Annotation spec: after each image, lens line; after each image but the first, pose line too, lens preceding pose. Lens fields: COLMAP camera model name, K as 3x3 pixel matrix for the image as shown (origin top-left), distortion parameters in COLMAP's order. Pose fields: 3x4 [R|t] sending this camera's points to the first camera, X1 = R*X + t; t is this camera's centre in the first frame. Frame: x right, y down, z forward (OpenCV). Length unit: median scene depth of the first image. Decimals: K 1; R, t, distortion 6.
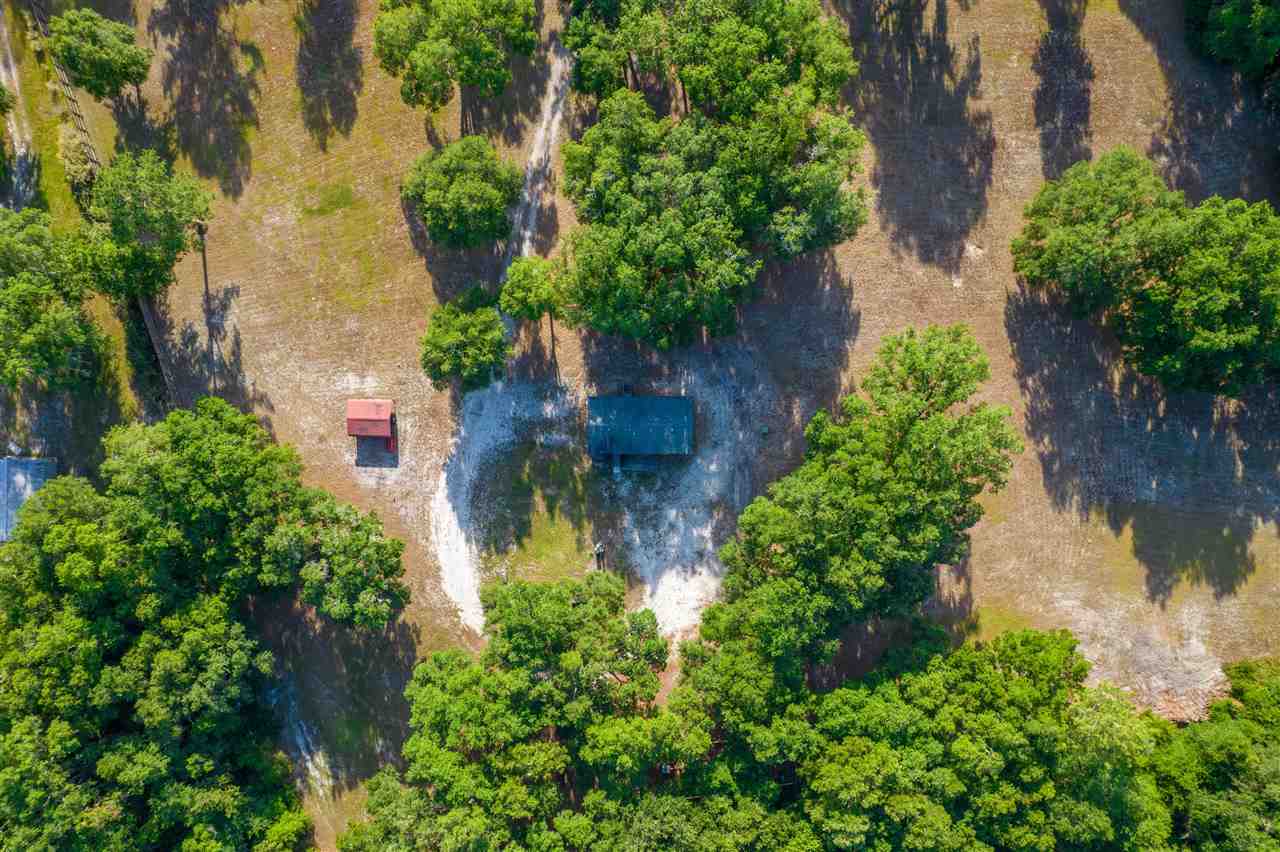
lens RADIAL K [[834.8, 0, 640.0], [0, 834.8, 426.0], [0, 0, 1]] dist [-0.071439, 0.075336]
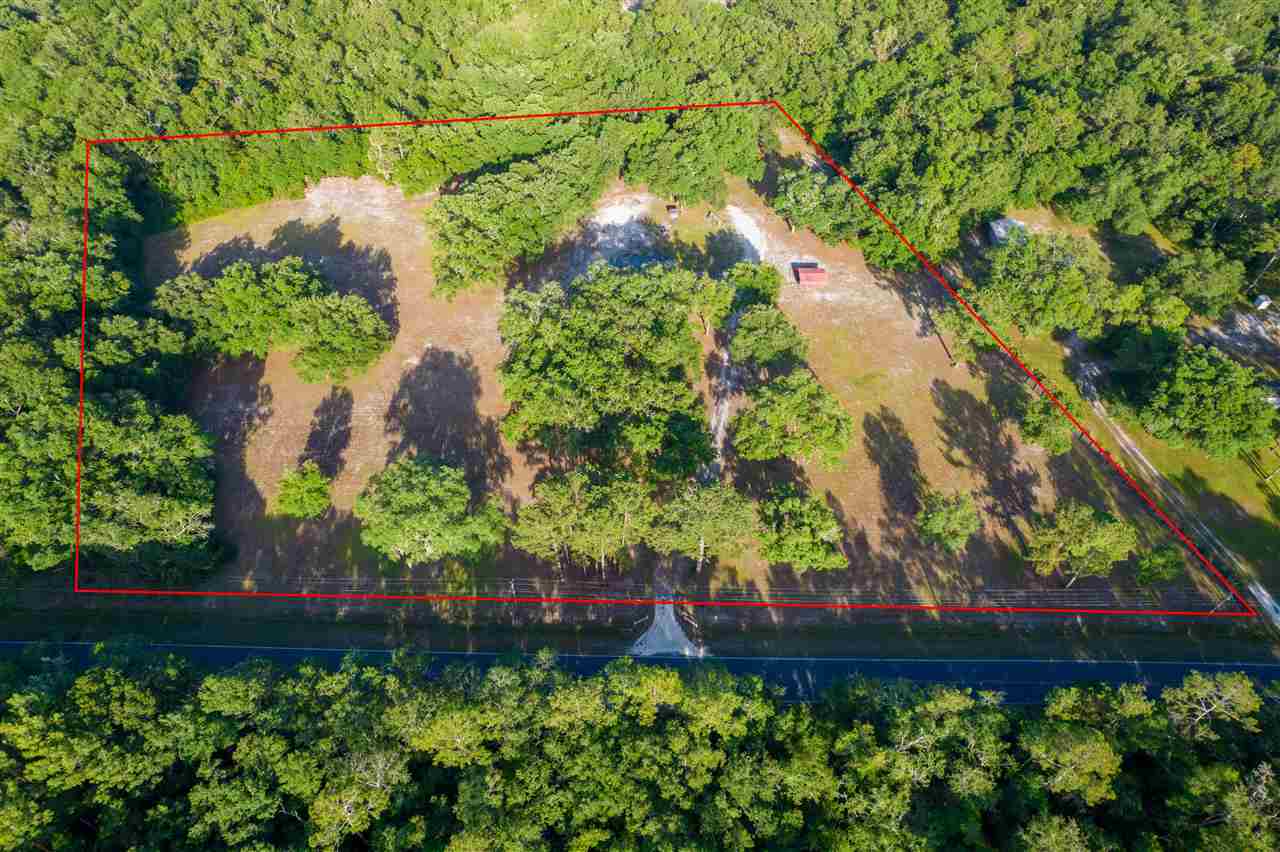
lens RADIAL K [[834.8, 0, 640.0], [0, 834.8, 426.0], [0, 0, 1]] dist [-0.071439, 0.075336]
pose [[-0.999444, 0.022435, -0.024647, 0.050074], [-0.033098, -0.755044, 0.654838, -1.247729], [-0.003918, 0.655290, 0.755367, -0.013828]]
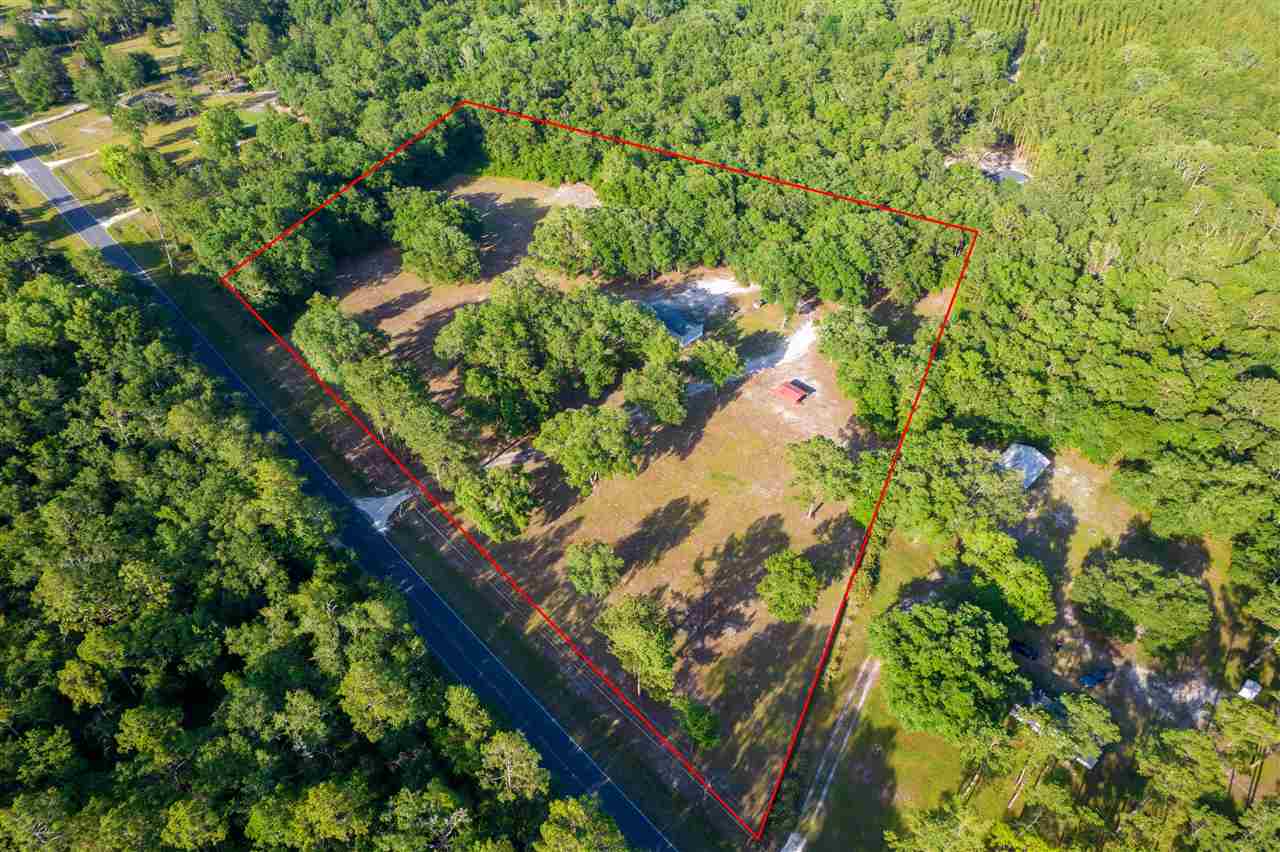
lens RADIAL K [[846.6, 0, 618.6], [0, 846.6, 428.0], [0, 0, 1]] dist [0.000181, 0.000867]
pose [[-0.702783, -0.453170, 0.548391, -1.016152], [0.711212, -0.465470, 0.526797, -1.145904], [0.016531, 0.760247, 0.649424, -0.032552]]
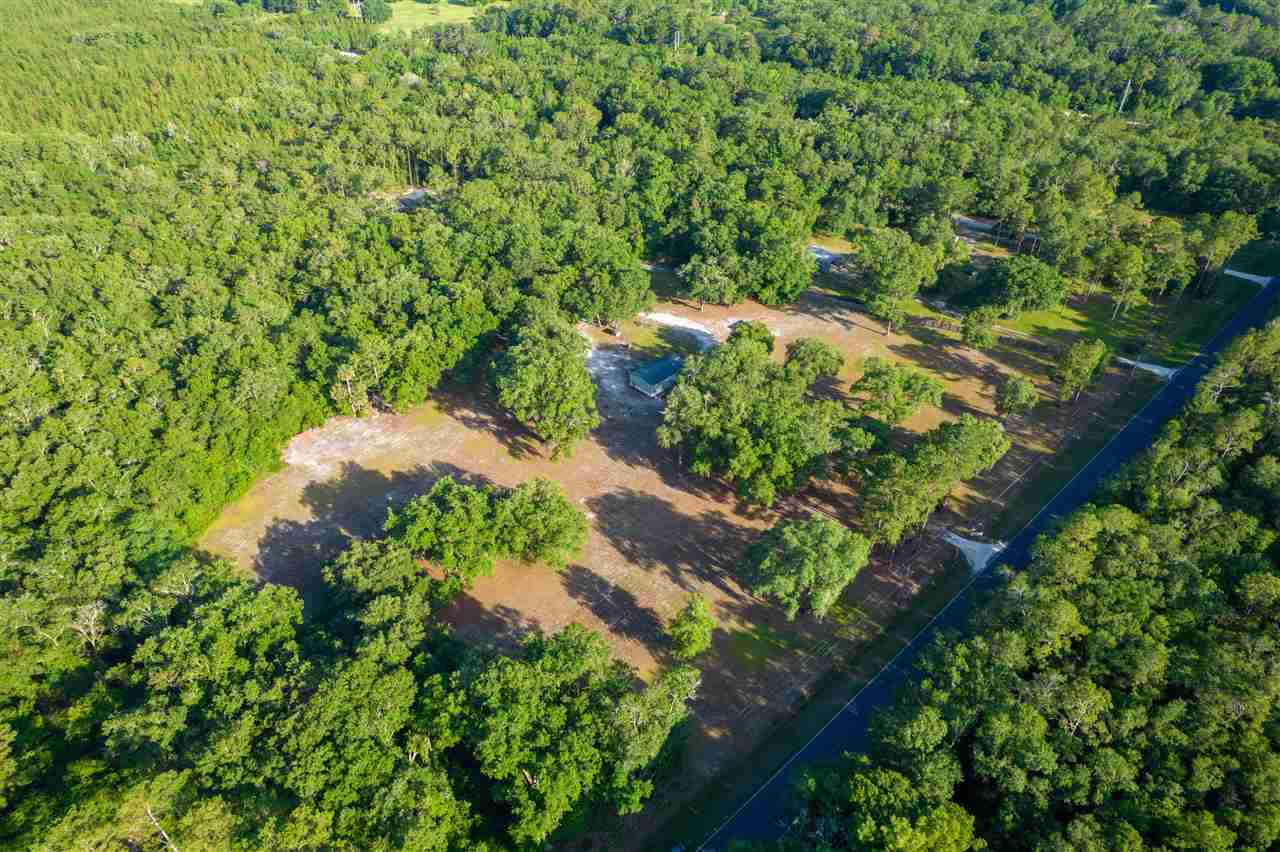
lens RADIAL K [[834.8, 0, 640.0], [0, 834.8, 426.0], [0, 0, 1]] dist [-0.071439, 0.075336]
pose [[-0.697298, 0.421691, -0.579613, 1.115987], [-0.716668, -0.424547, 0.553305, -1.015211], [-0.012749, 0.801209, 0.598249, -0.002660]]
